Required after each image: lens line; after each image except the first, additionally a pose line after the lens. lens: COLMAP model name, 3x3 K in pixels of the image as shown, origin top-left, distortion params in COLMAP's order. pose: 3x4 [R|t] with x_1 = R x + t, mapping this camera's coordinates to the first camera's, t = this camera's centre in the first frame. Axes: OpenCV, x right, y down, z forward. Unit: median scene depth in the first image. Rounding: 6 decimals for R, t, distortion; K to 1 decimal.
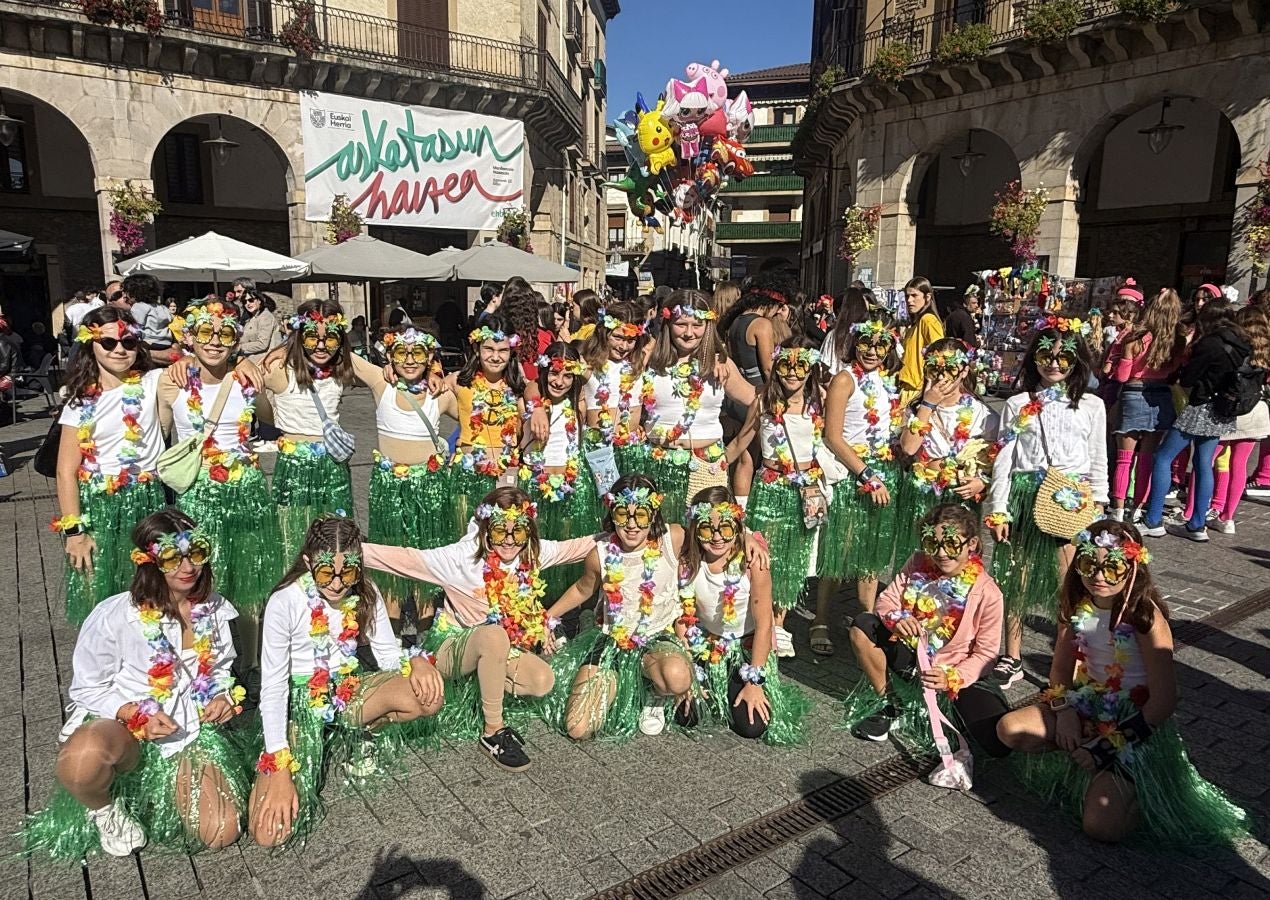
lens RADIAL K [[853.2, 0, 603.0], [0, 853.2, 443.8], [0, 0, 1]] dist [0.007939, 0.003785]
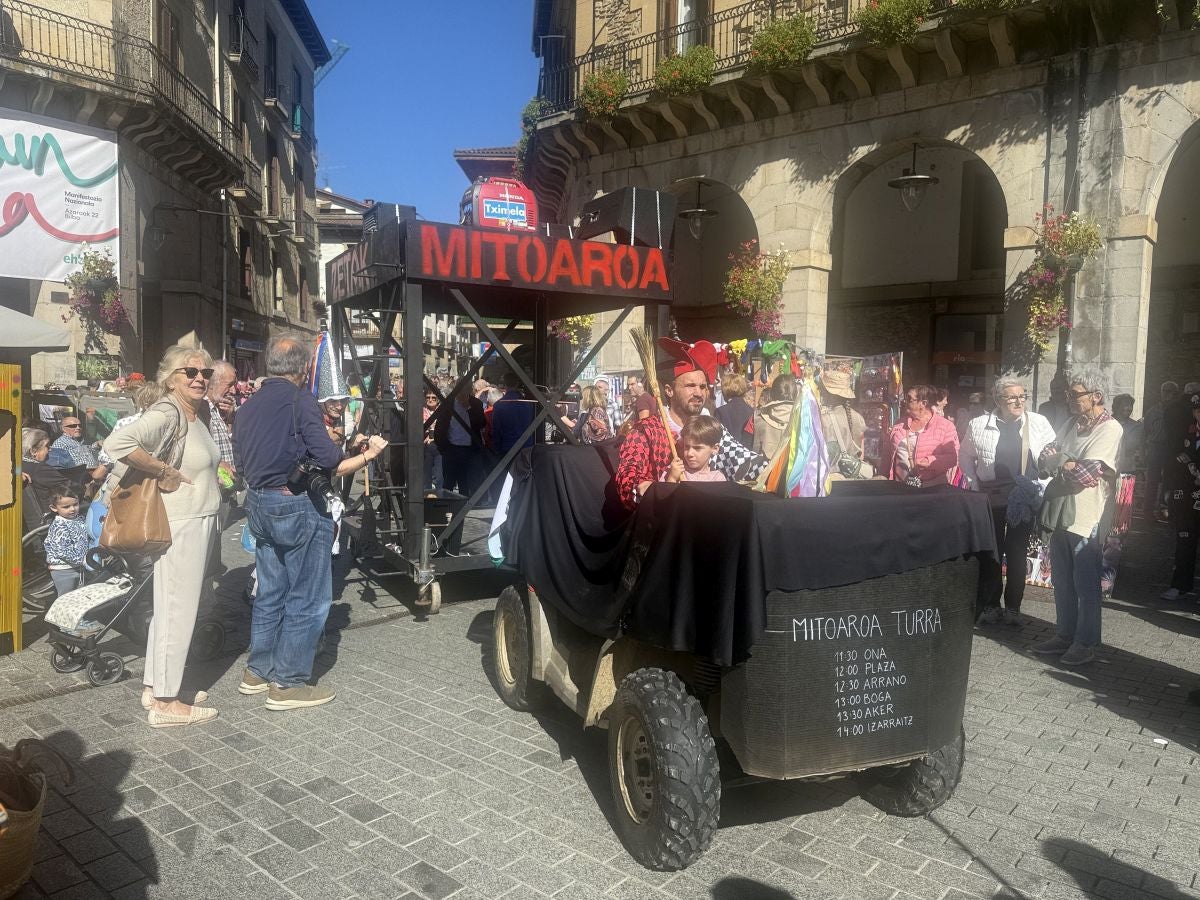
lens RADIAL K [[853.6, 0, 600.0], [0, 853.6, 450.0], [0, 0, 1]] dist [0.004599, -0.002386]
pose [[0.969388, -0.004581, 0.245493, 0.151210], [0.028372, 0.995218, -0.093463, -0.044810], [-0.243891, 0.097567, 0.964882, 0.292090]]
